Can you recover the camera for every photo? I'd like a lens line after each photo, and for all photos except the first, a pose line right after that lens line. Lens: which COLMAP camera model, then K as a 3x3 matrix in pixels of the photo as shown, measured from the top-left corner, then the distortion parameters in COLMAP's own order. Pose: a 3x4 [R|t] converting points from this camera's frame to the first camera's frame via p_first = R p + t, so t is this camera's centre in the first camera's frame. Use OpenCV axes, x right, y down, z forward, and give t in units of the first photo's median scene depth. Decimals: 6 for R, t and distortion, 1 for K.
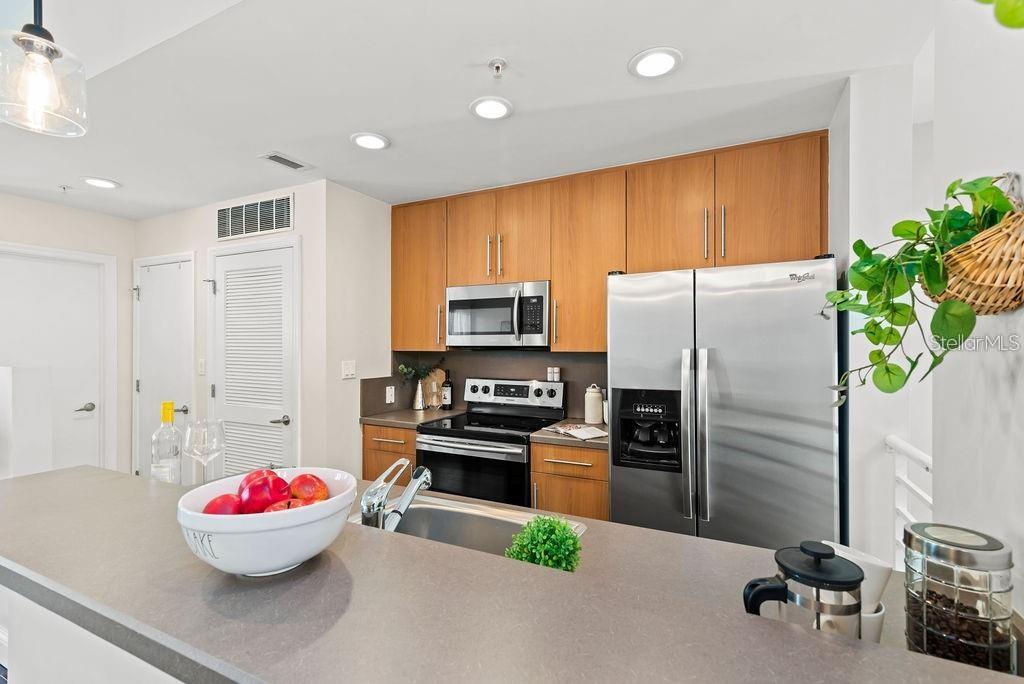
lens RADIAL K [[462.2, 0, 519.4], [0, 462.2, 342.6], [0, 0, 1]] dist [0.013607, 0.000008]
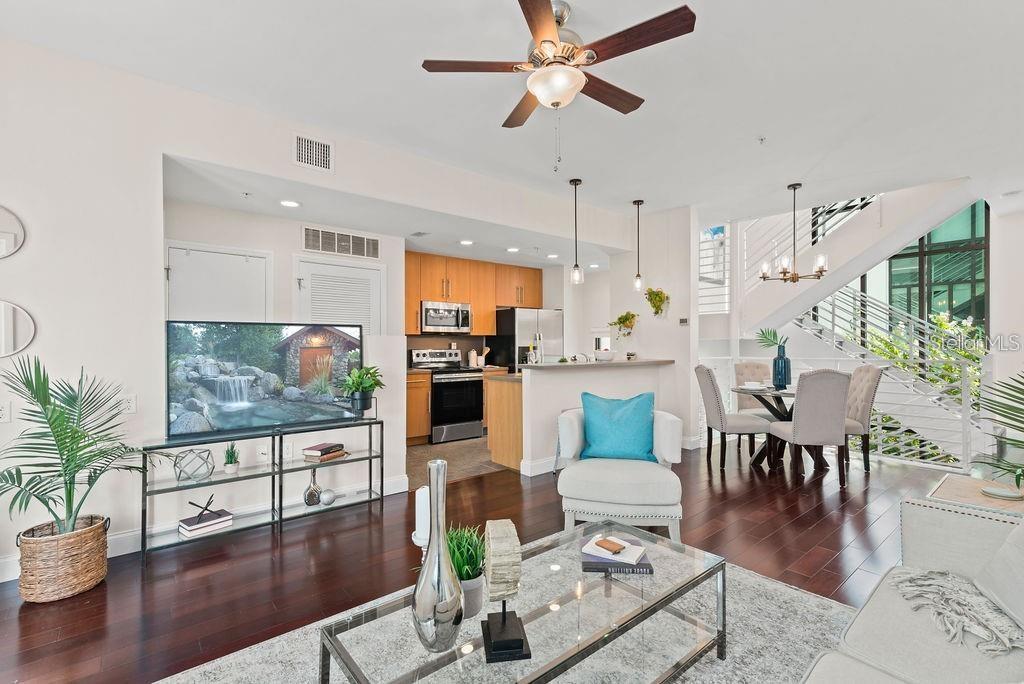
lens RADIAL K [[462.2, 0, 510.4], [0, 462.2, 346.5], [0, 0, 1]] dist [0.013607, 0.000008]
pose [[0.421528, -0.007495, 0.906785, -1.627994], [-0.005772, 0.999923, 0.010948, 0.042965], [-0.906797, -0.009849, 0.421452, -0.121386]]
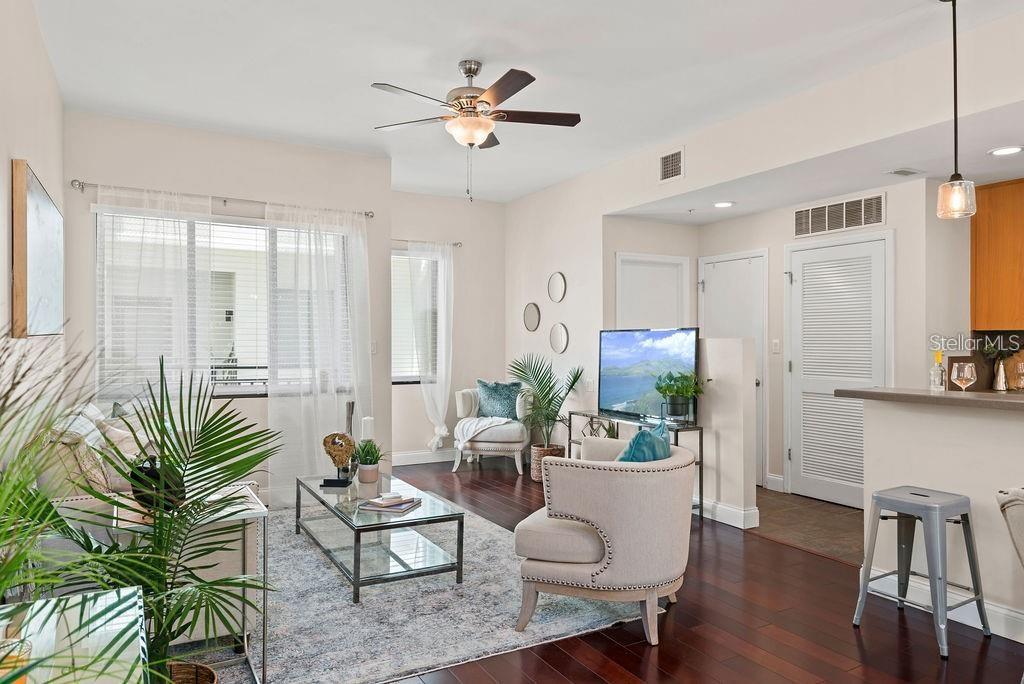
lens RADIAL K [[689.4, 0, 514.6], [0, 689.4, 348.5], [0, 0, 1]] dist [0.003245, -0.003199]
pose [[0.810968, 0.004034, -0.585077, -0.207703], [0.006824, 0.999843, 0.016351, 0.025496], [0.585051, -0.017253, 0.810813, -0.826104]]
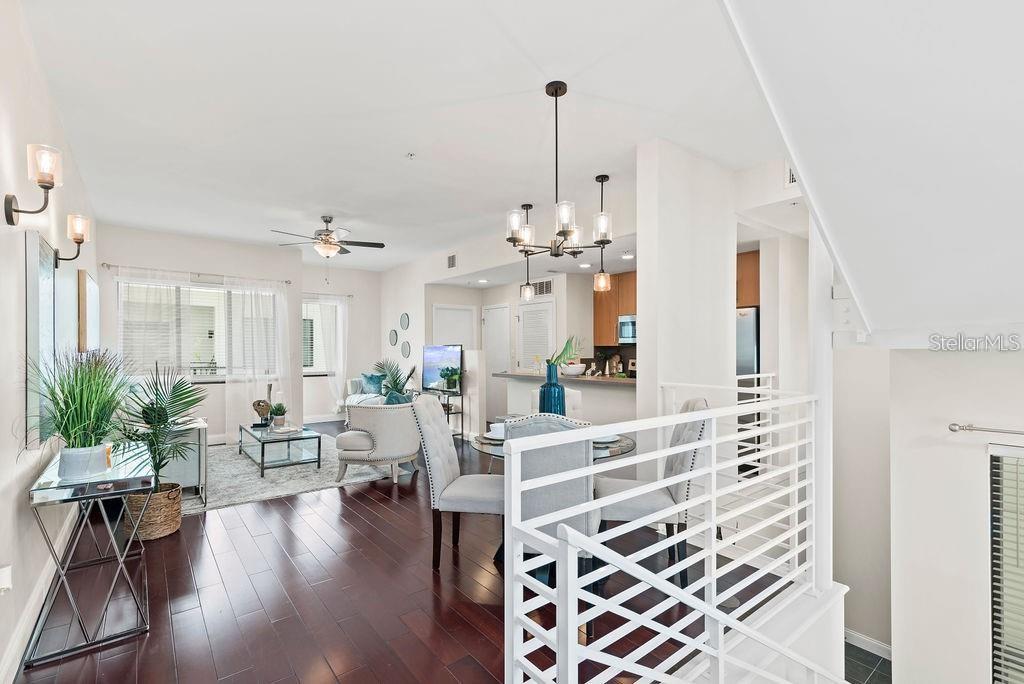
lens RADIAL K [[462.2, 0, 510.8], [0, 462.2, 352.4], [0, 0, 1]] dist [0.013607, 0.000008]
pose [[0.897654, -0.001984, -0.440696, 0.320007], [0.009024, 0.999863, 0.013878, 0.015244], [0.440609, -0.016434, 0.897549, -1.083727]]
